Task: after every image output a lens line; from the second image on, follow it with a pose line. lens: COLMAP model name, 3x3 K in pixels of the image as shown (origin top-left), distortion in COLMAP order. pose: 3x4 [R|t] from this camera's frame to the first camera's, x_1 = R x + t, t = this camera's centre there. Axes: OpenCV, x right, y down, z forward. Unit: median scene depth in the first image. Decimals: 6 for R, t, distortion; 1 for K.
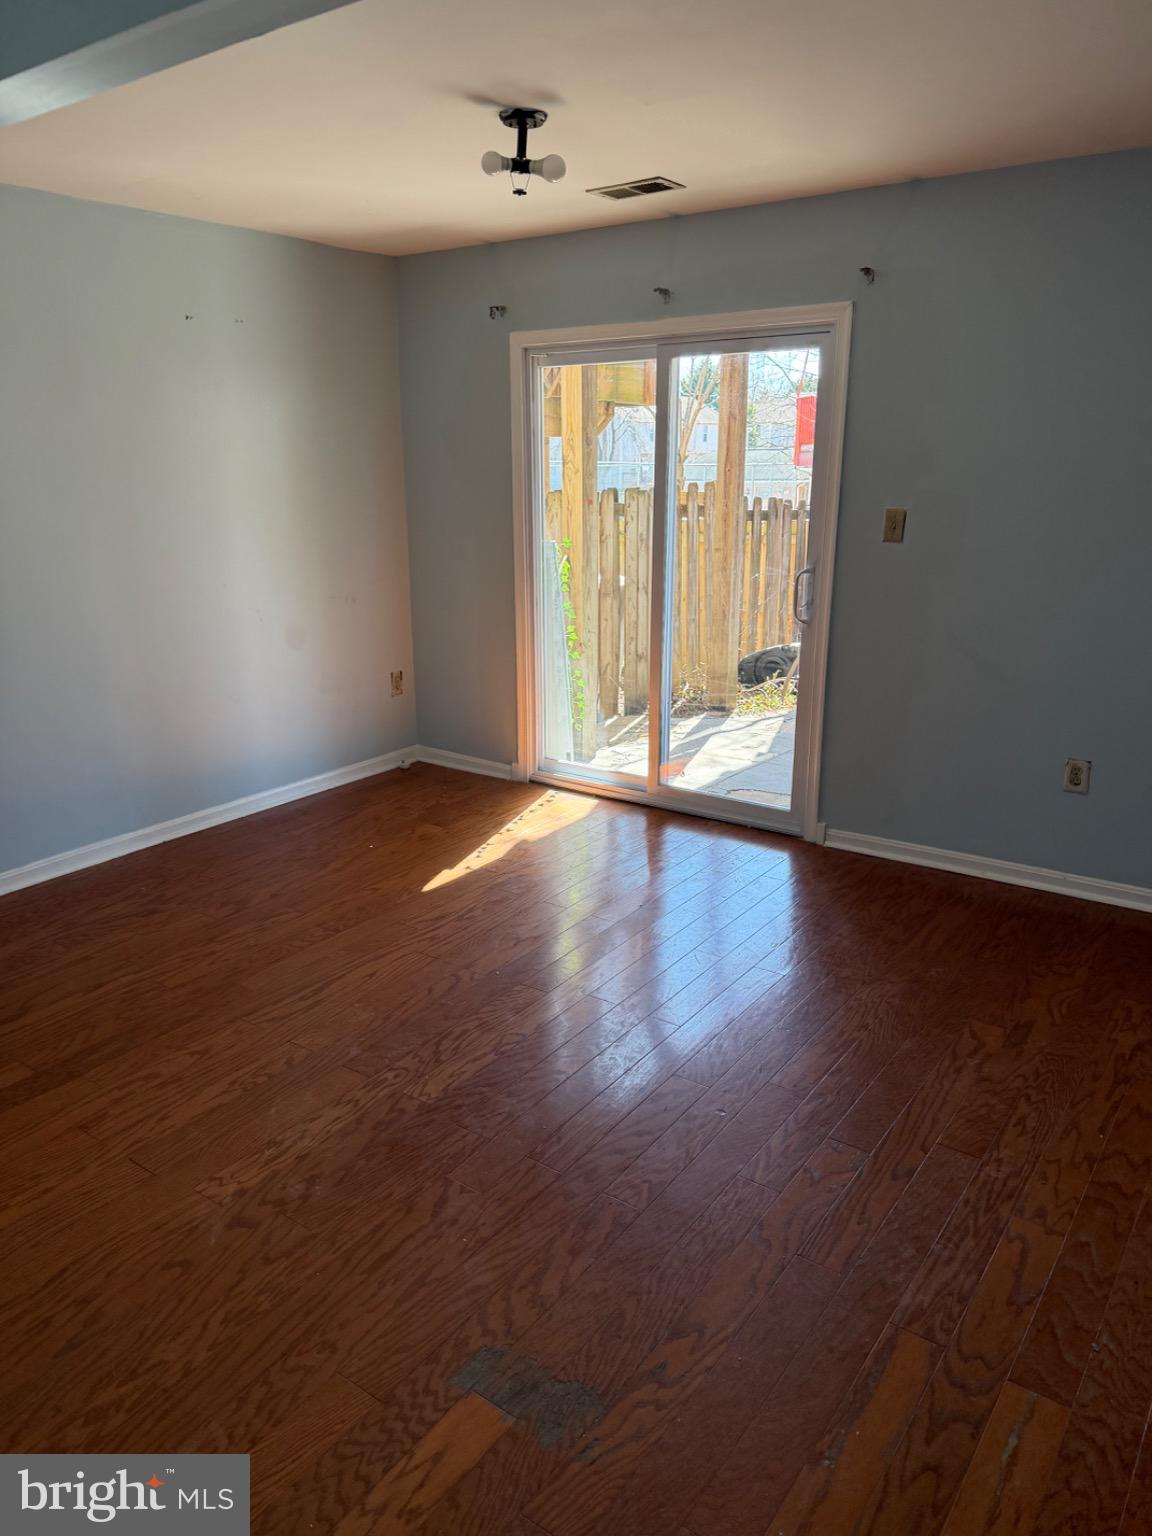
lens RADIAL K [[1088.5, 0, 575.6], [0, 1088.5, 768.8], [0, 0, 1]] dist [0.045003, 0.004186]
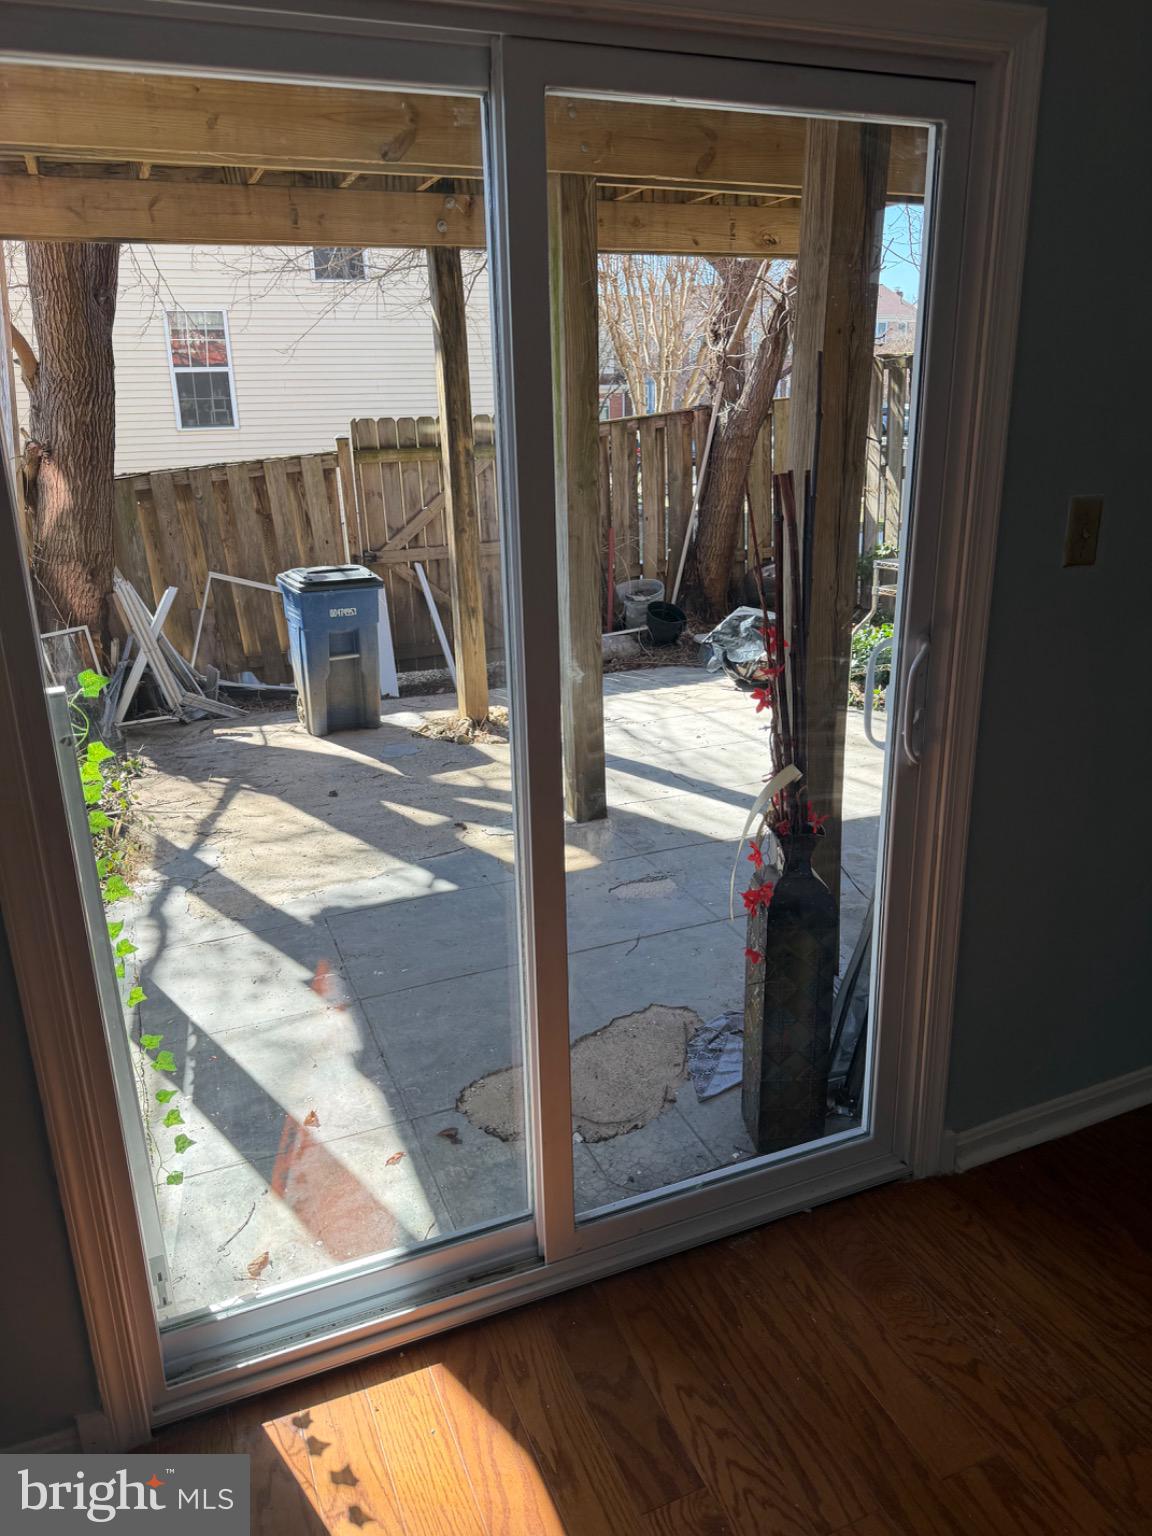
lens RADIAL K [[1088.5, 0, 578.3], [0, 1088.5, 762.4], [0, 0, 1]] dist [0.045003, 0.004186]
pose [[0.526619, -0.277748, 0.803448, -0.153025], [0.259143, 0.952586, 0.159450, -0.163208], [-0.809641, 0.124238, 0.573626, 0.573321]]
